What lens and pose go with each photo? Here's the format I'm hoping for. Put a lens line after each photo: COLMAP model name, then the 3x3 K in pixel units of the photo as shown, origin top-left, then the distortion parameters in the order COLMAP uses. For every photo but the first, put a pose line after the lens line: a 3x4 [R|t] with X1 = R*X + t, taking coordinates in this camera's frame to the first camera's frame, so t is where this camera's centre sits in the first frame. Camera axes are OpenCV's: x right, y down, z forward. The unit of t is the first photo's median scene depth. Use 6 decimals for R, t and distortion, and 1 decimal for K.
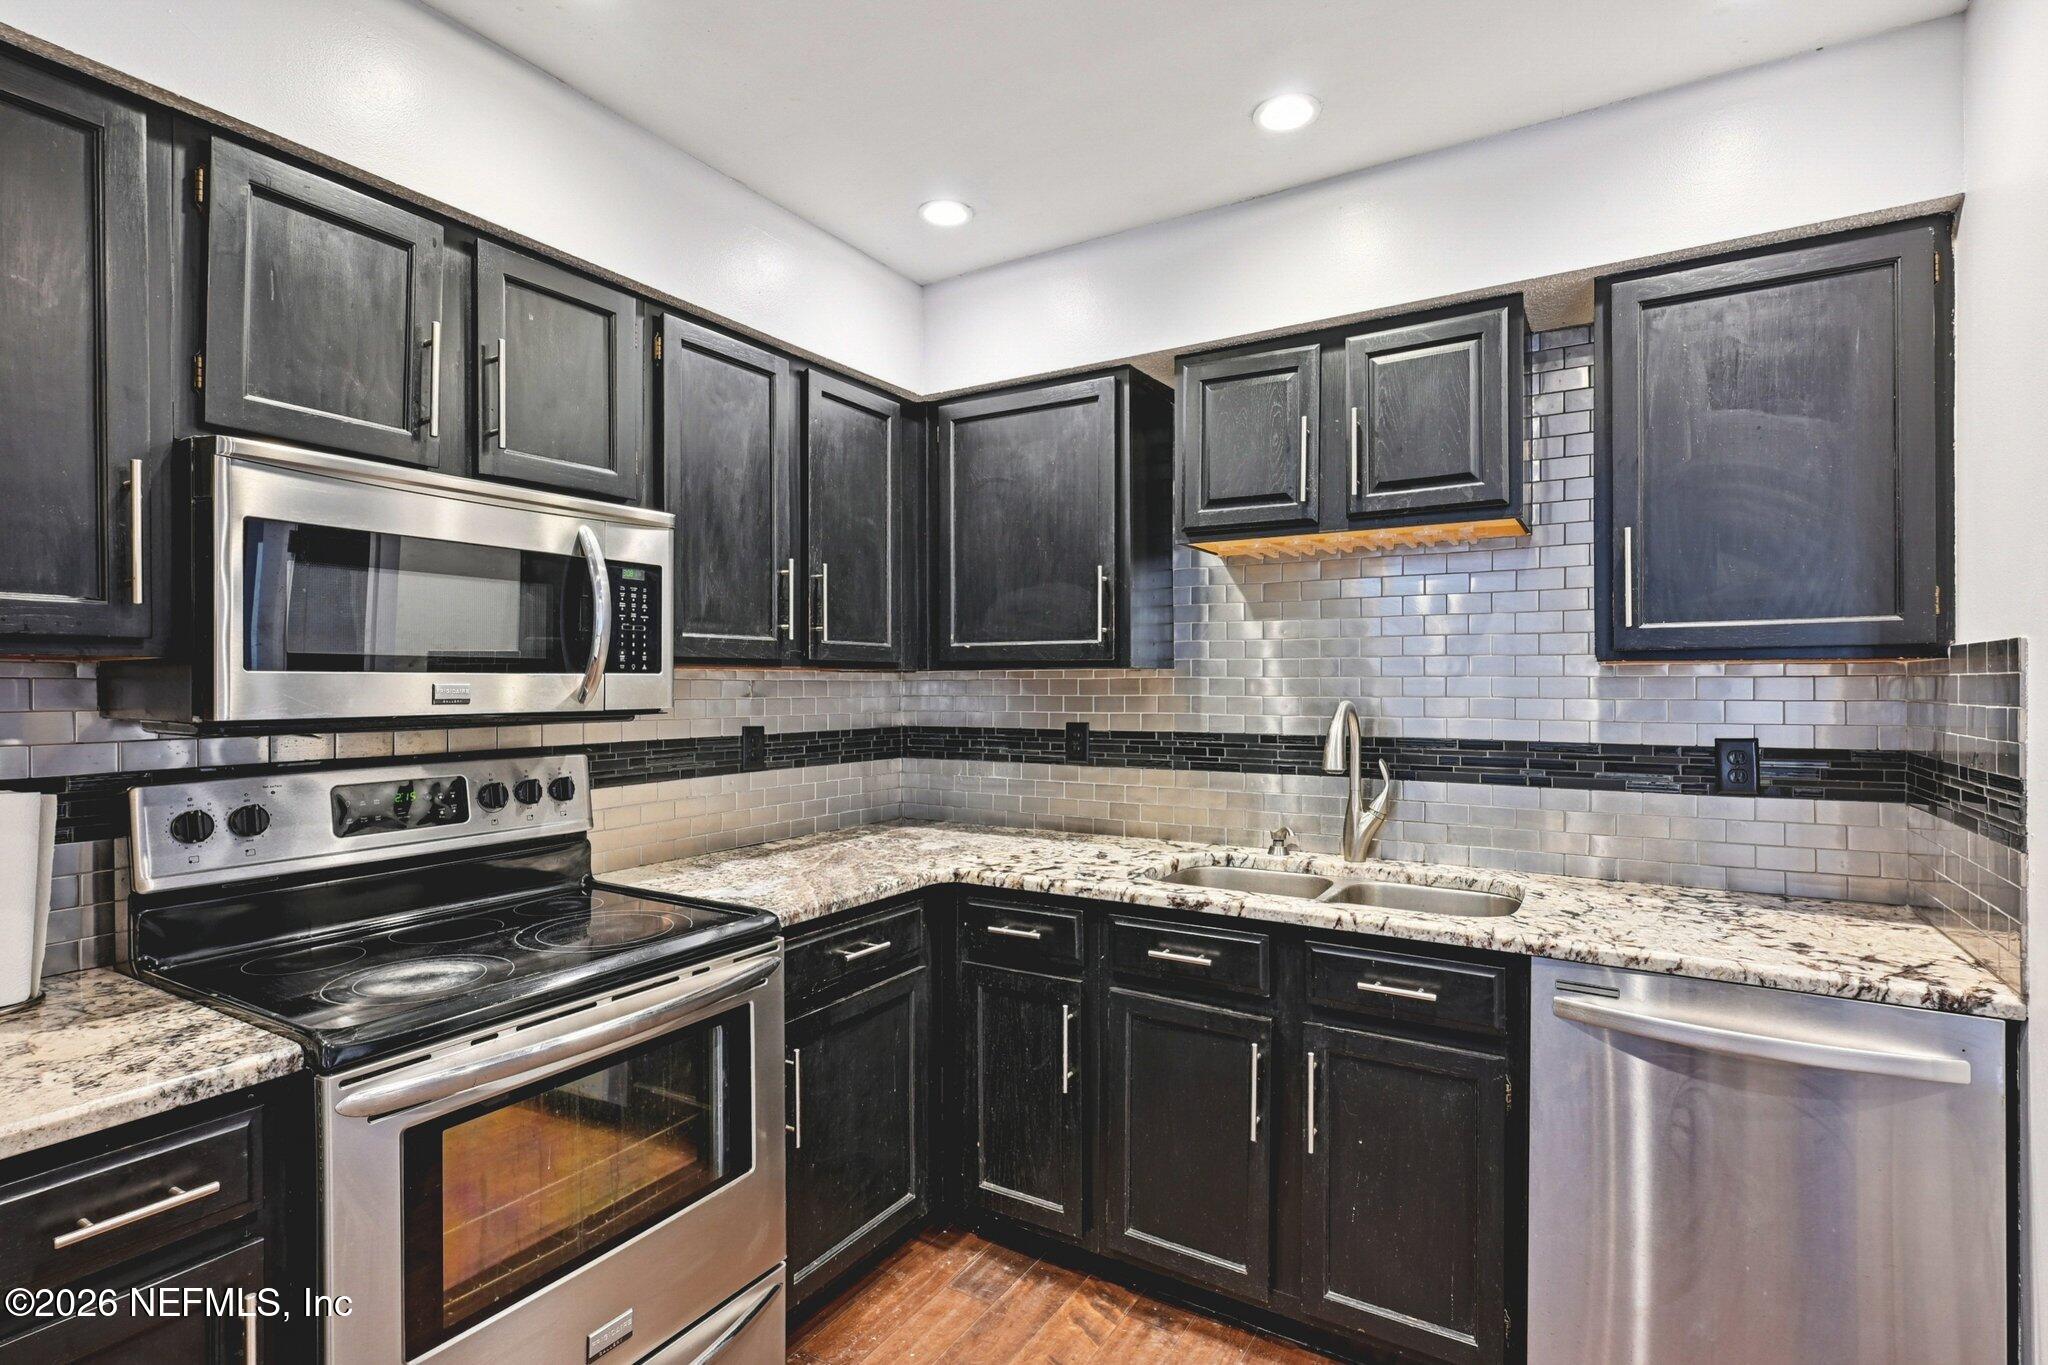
lens RADIAL K [[979.4, 0, 1031.0], [0, 979.4, 687.1], [0, 0, 1]] dist [0.002291, -0.000146]
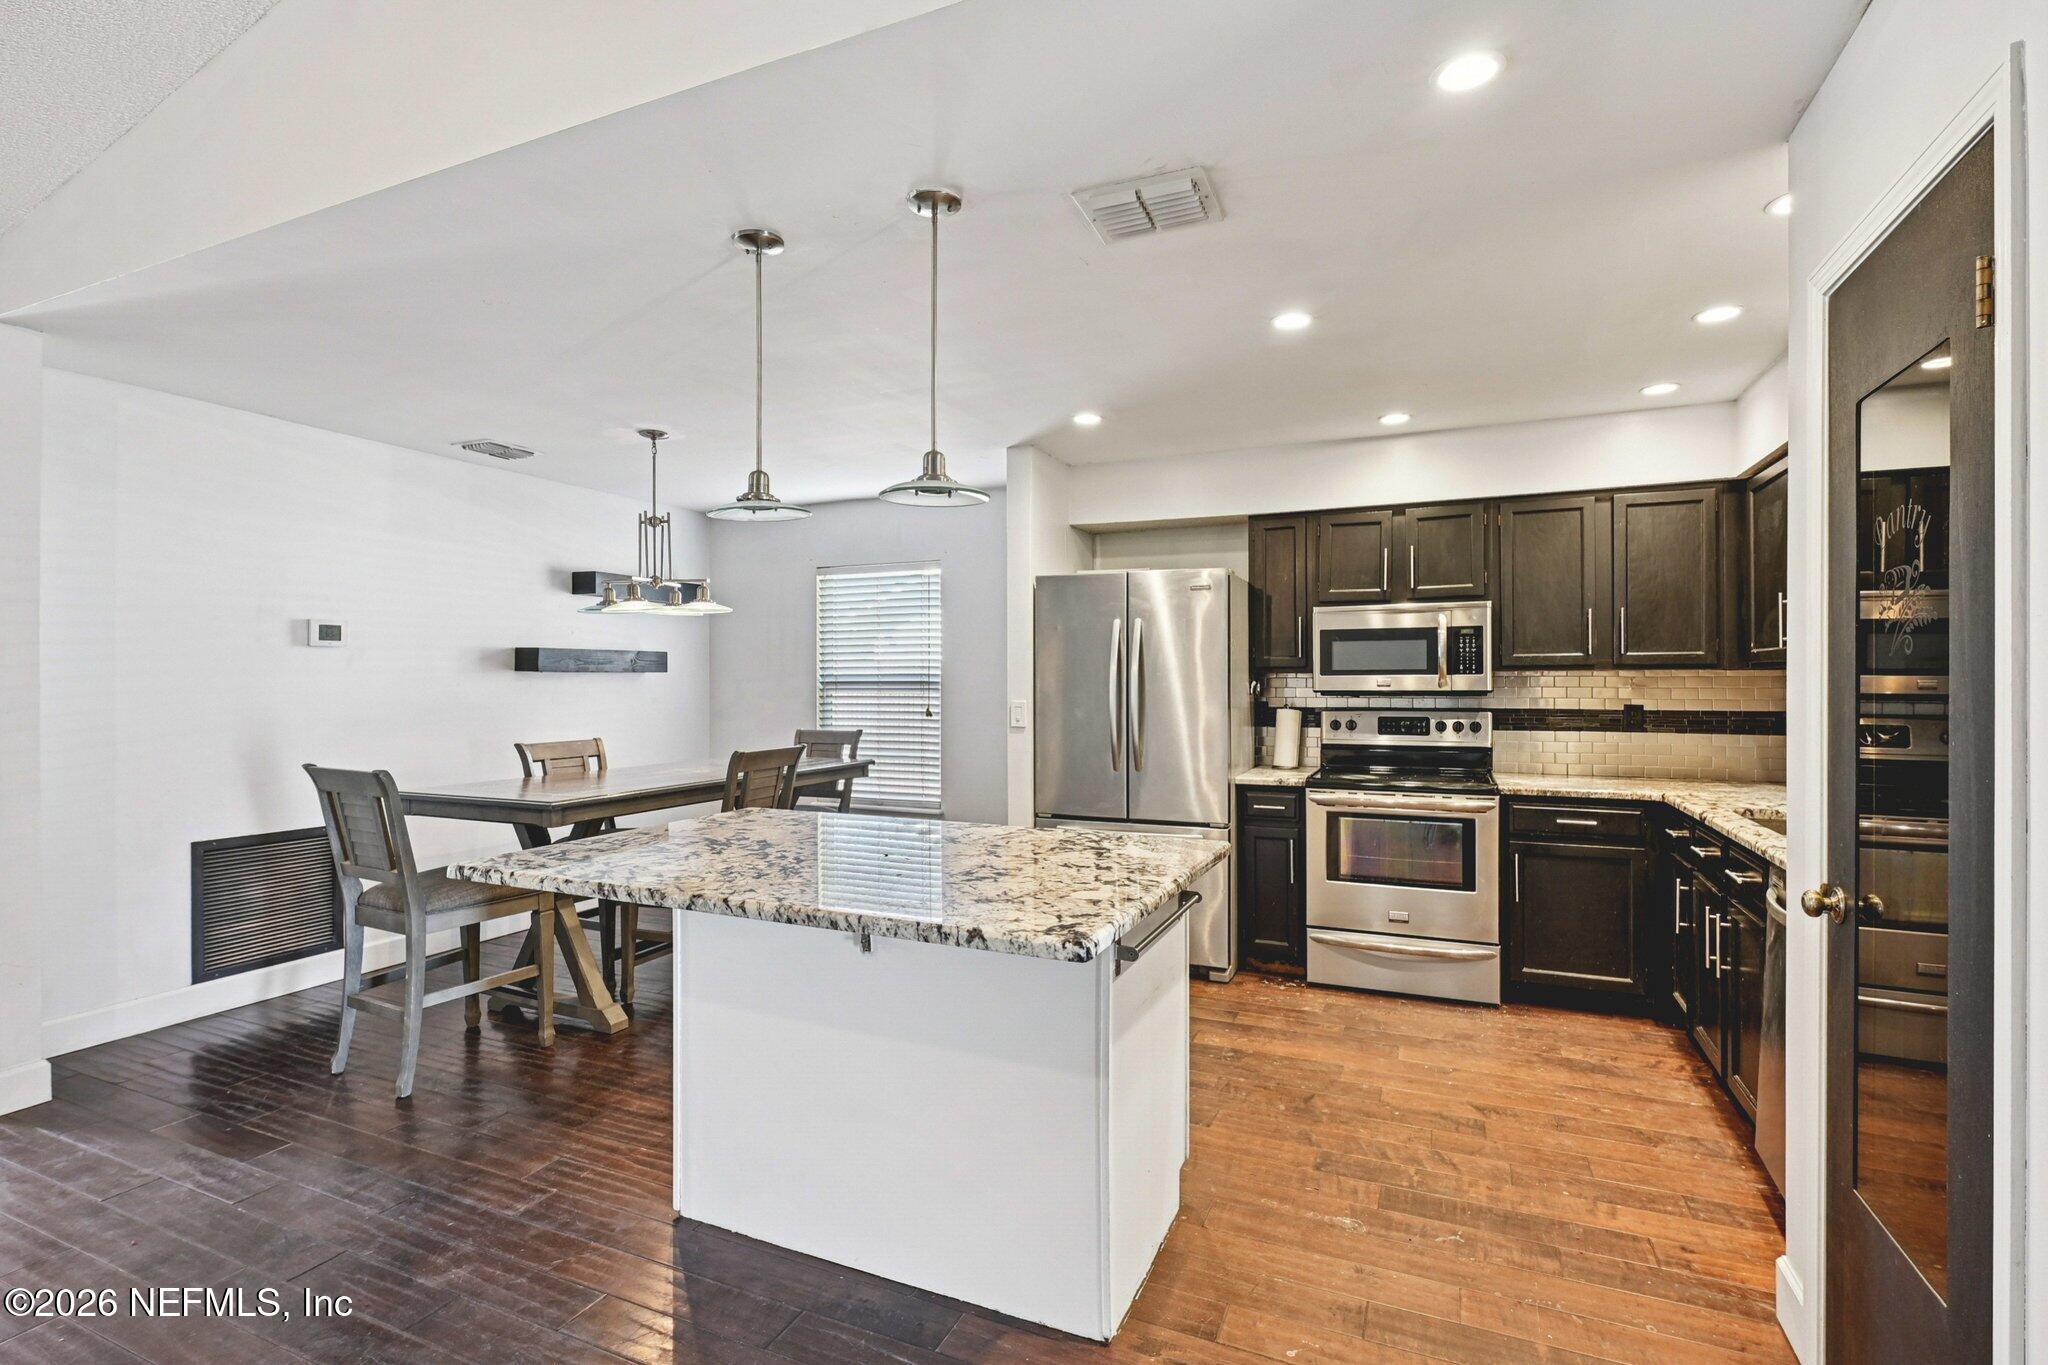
lens RADIAL K [[937.5, 0, 1035.4], [0, 937.5, 683.9], [0, 0, 1]] dist [0.001138, 0.000080]
pose [[0.130001, 0.005046, -0.991501, 1.502892], [-0.000940, 0.999987, 0.004966, -0.002425], [0.991513, 0.000286, 0.130004, -0.259355]]
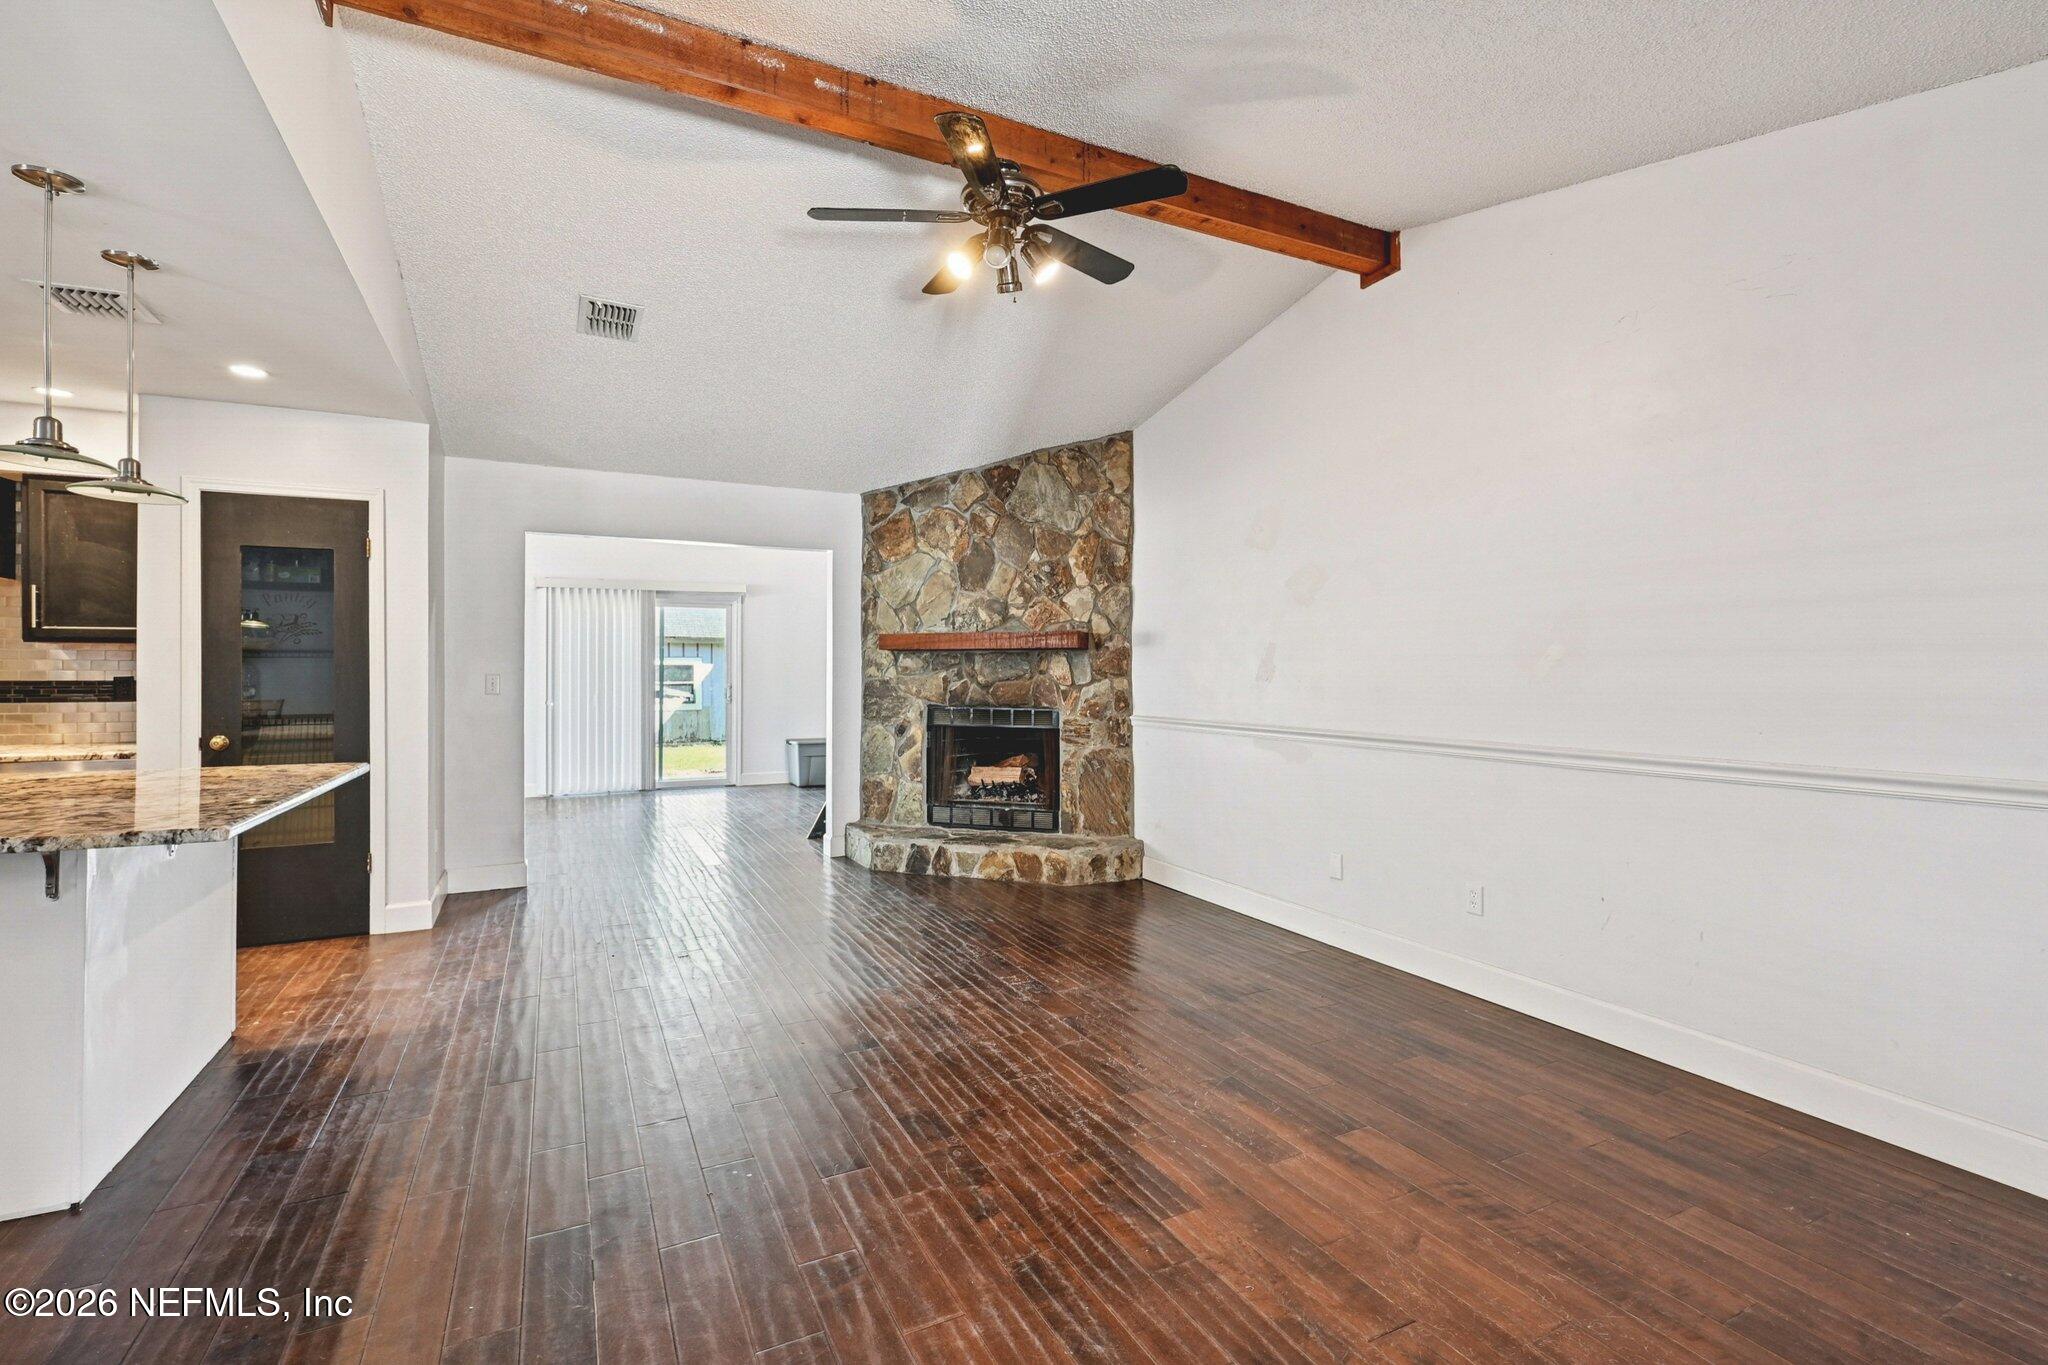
lens RADIAL K [[926.5, 0, 1033.4], [0, 926.5, 668.1], [0, 0, 1]] dist [0.001285, 0.000249]
pose [[0.525517, 0.002920, 0.850778, -0.021058], [0.002154, 0.999986, -0.004763, 0.047912], [-0.850780, 0.004336, 0.525503, -2.031262]]
